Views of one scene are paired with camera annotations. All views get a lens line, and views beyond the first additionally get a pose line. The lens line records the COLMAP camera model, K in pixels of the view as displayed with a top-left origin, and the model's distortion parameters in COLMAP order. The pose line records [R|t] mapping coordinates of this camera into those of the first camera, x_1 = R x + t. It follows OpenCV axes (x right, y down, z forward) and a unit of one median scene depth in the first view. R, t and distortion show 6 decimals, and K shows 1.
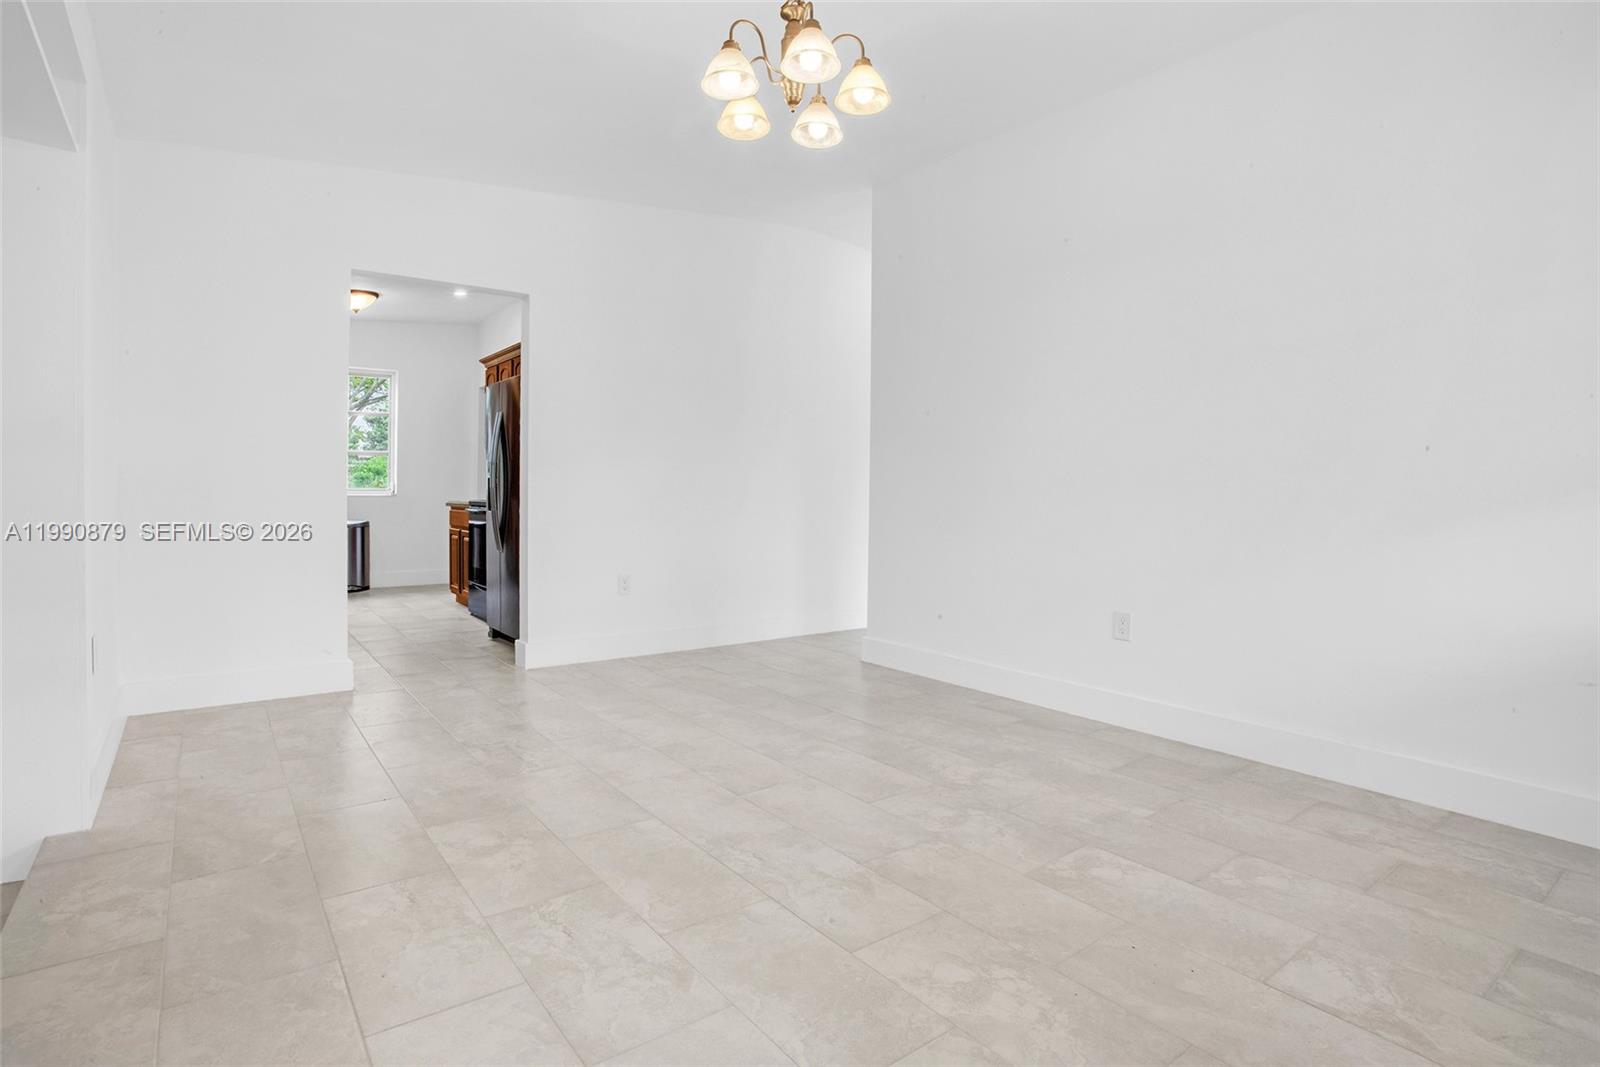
lens RADIAL K [[824.9, 0, 794.8], [0, 824.9, 490.8], [0, 0, 1]] dist [-0.066138, 0.023584]
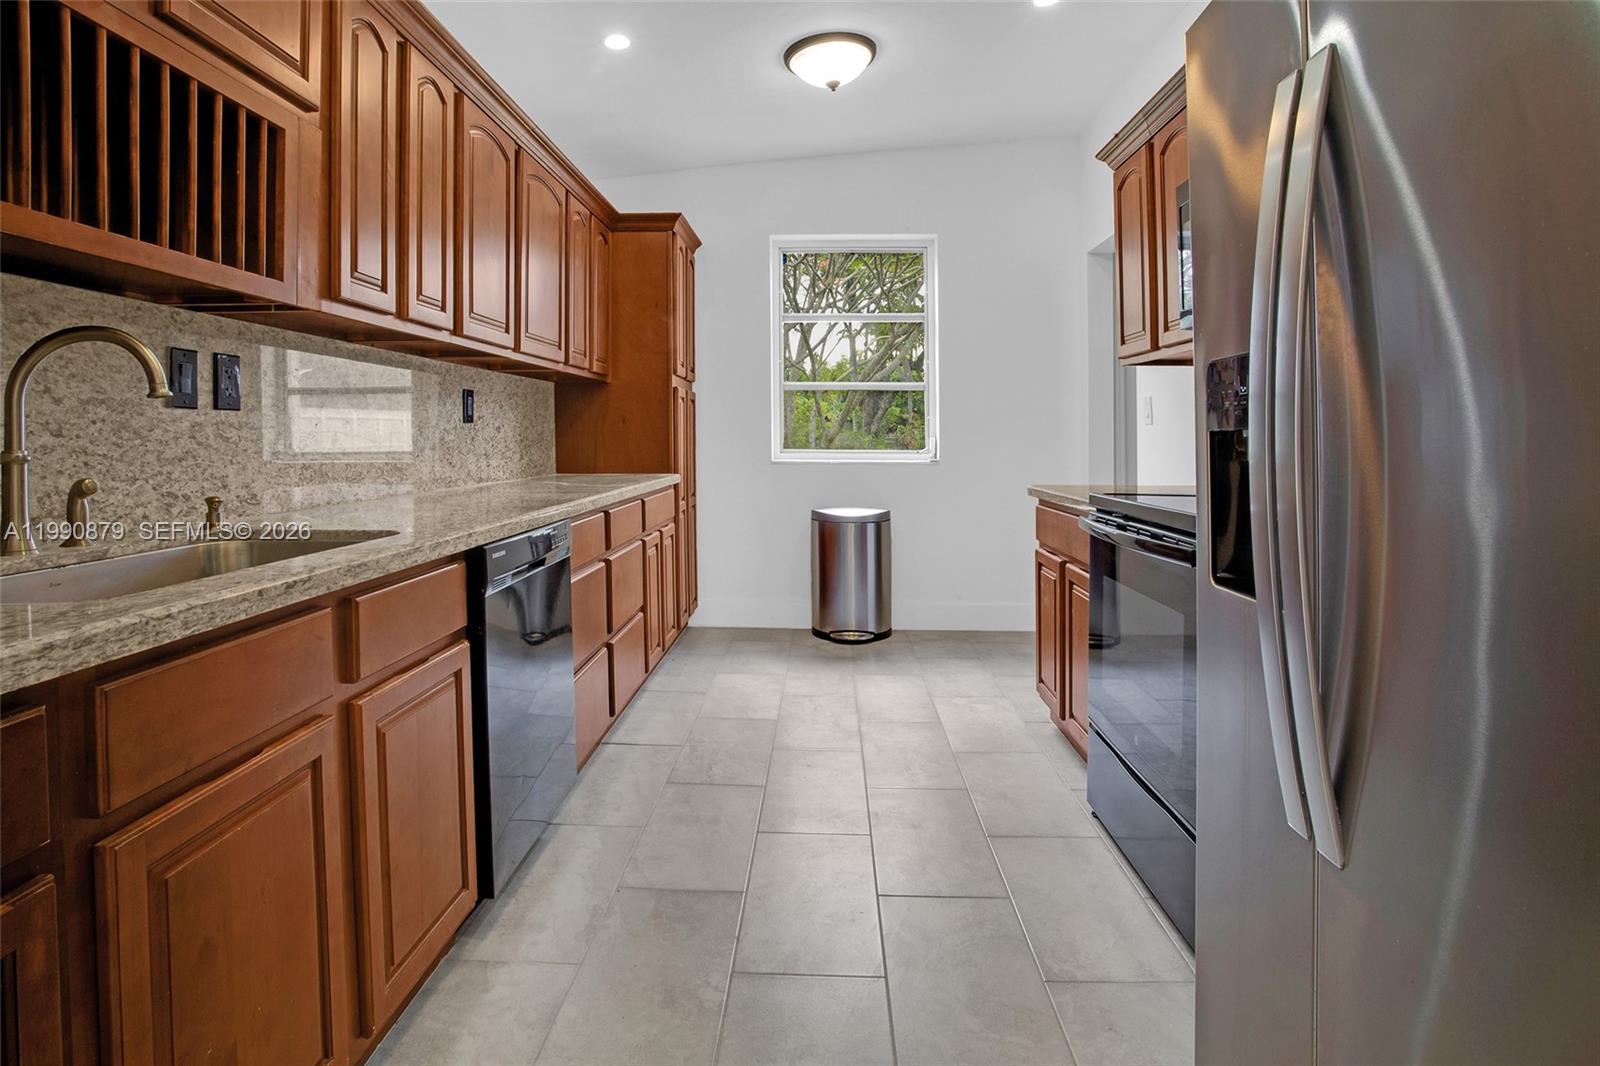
lens RADIAL K [[824.9, 0, 789.8], [0, 824.9, 468.5], [0, 0, 1]] dist [-0.066138, 0.023584]
pose [[0.774783, 0.018269, -0.631963, -0.628638], [0.002797, 0.999474, 0.032321, -0.026955], [0.632221, -0.026809, 0.774324, 1.459957]]
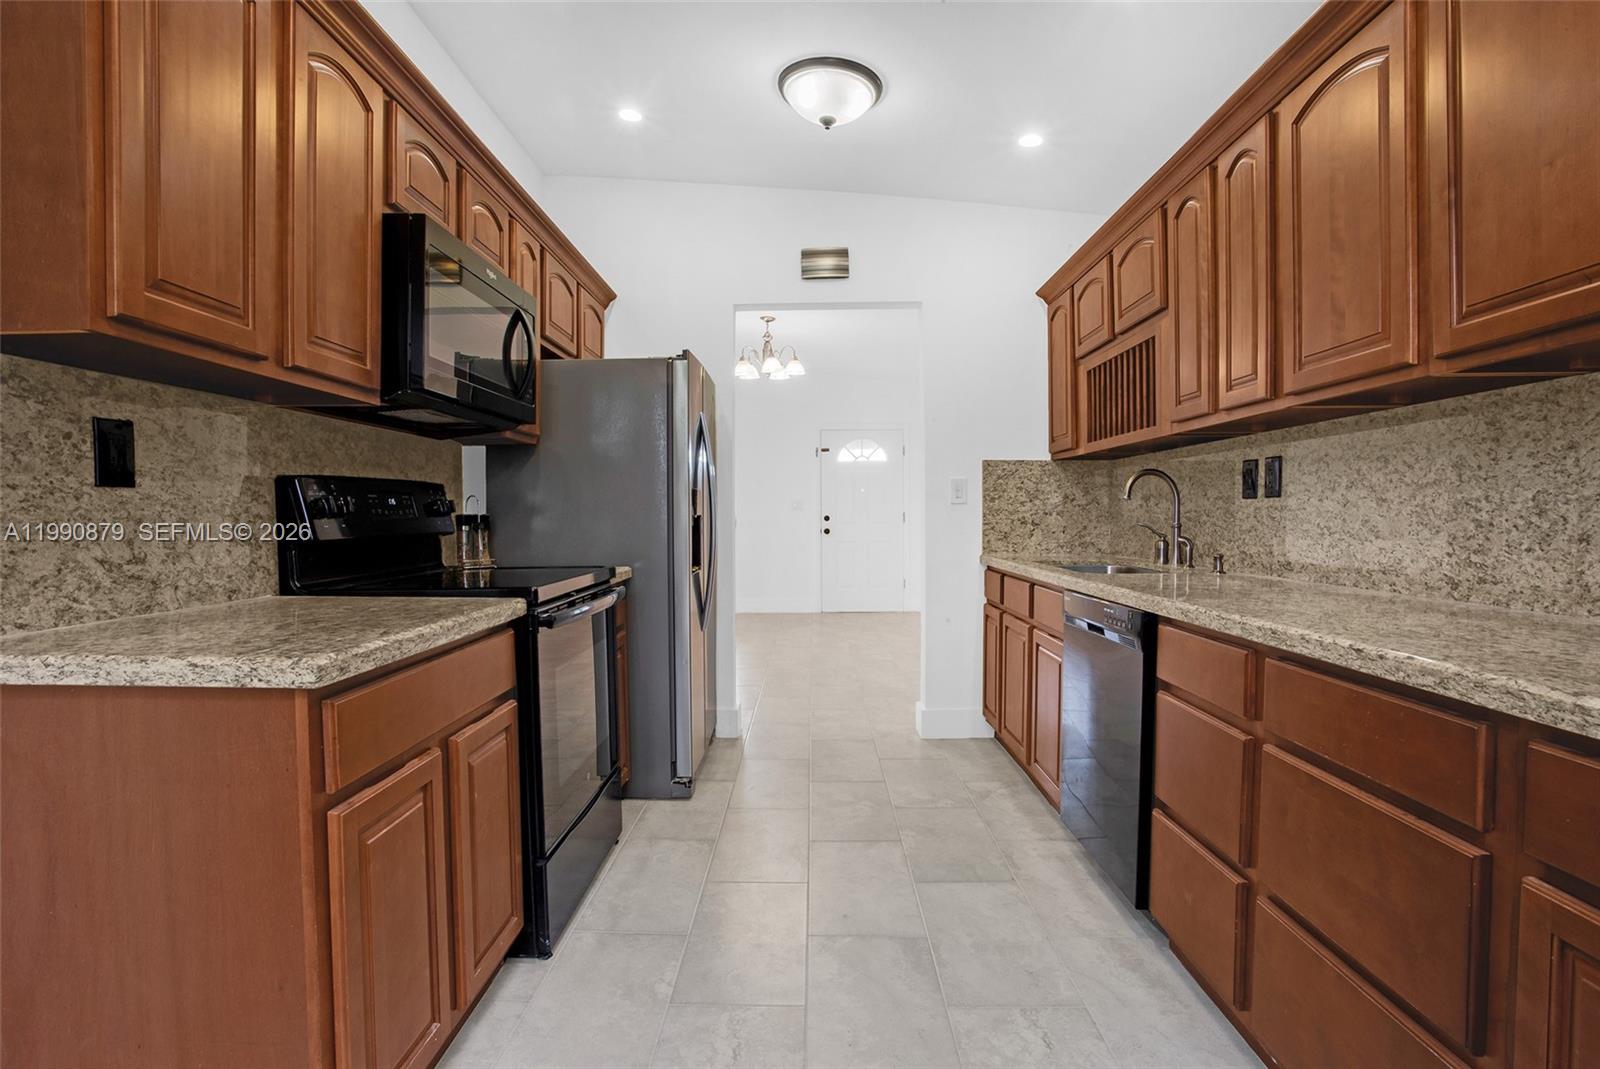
lens RADIAL K [[810.4, 0, 804.3], [0, 810.4, 546.0], [0, 0, 1]] dist [-0.058017, 0.017902]
pose [[-0.794341, -0.027490, 0.606849, -1.461474], [-0.001561, 0.999065, 0.043213, -0.037022], [-0.607470, 0.033379, -0.793641, 2.633800]]
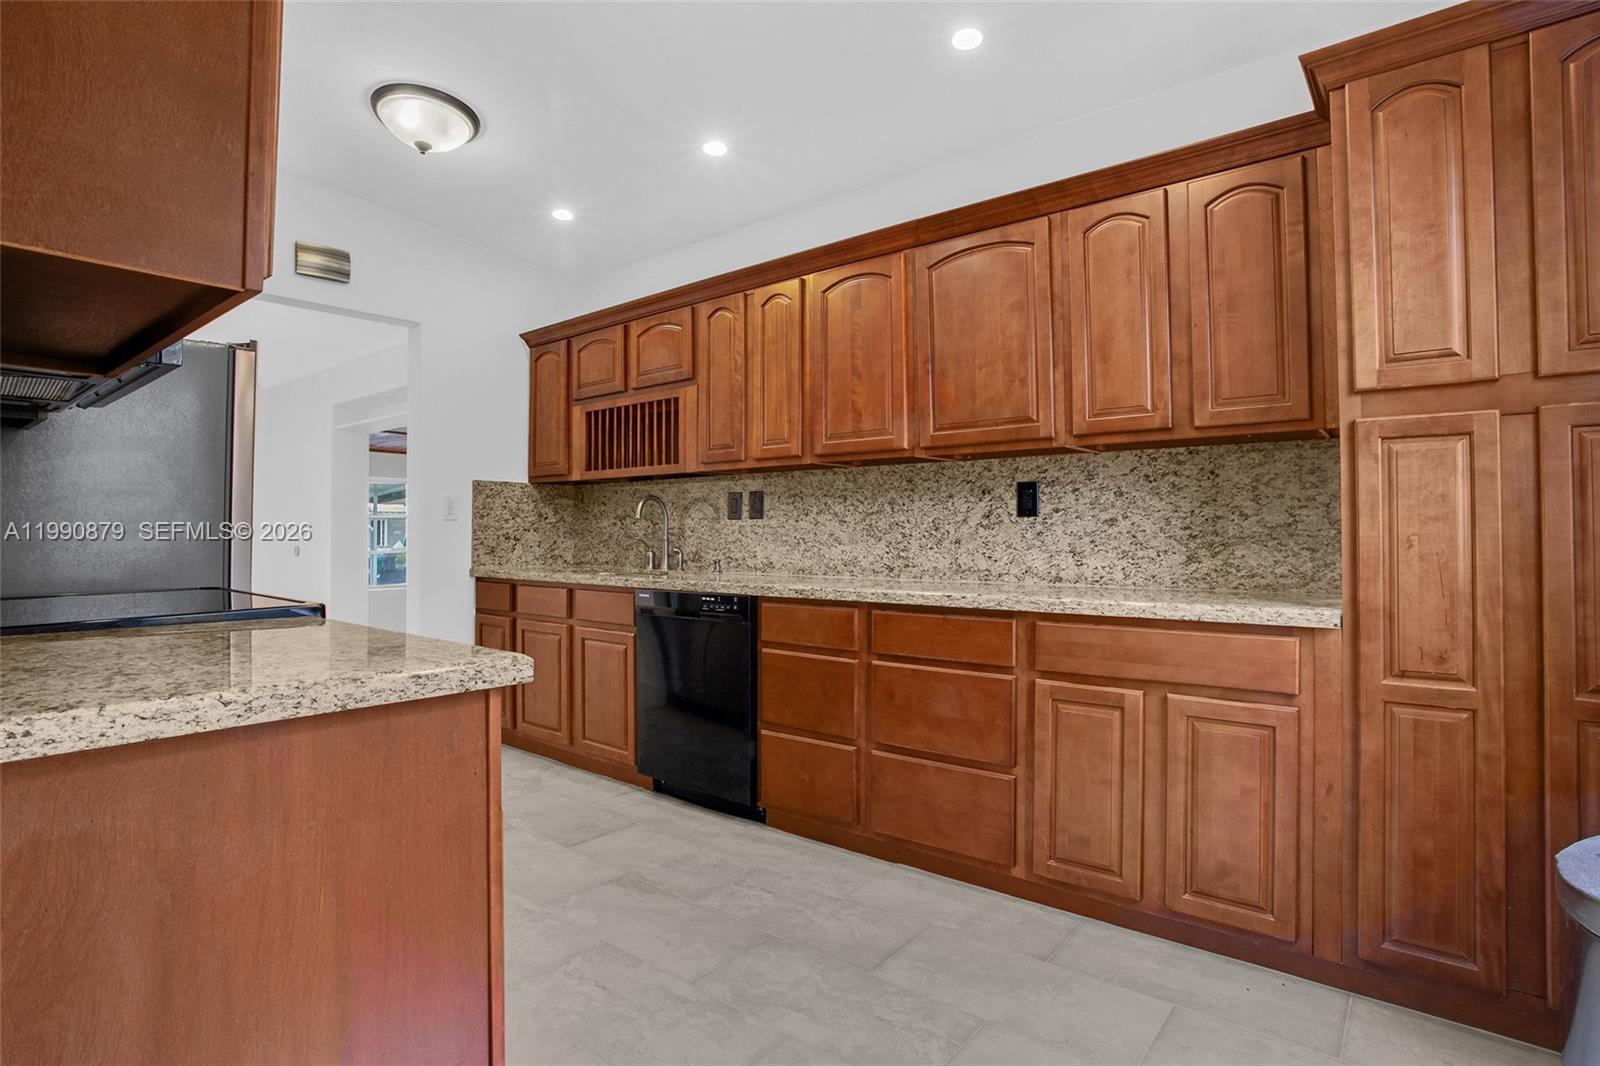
lens RADIAL K [[810.4, 0, 796.3], [0, 810.4, 530.6], [0, 0, 1]] dist [-0.058017, 0.017902]
pose [[-0.969631, -0.006920, -0.244476, -1.095199], [-0.006236, 0.999974, -0.003569, -0.030337], [0.244494, -0.001936, -0.969649, 2.902362]]
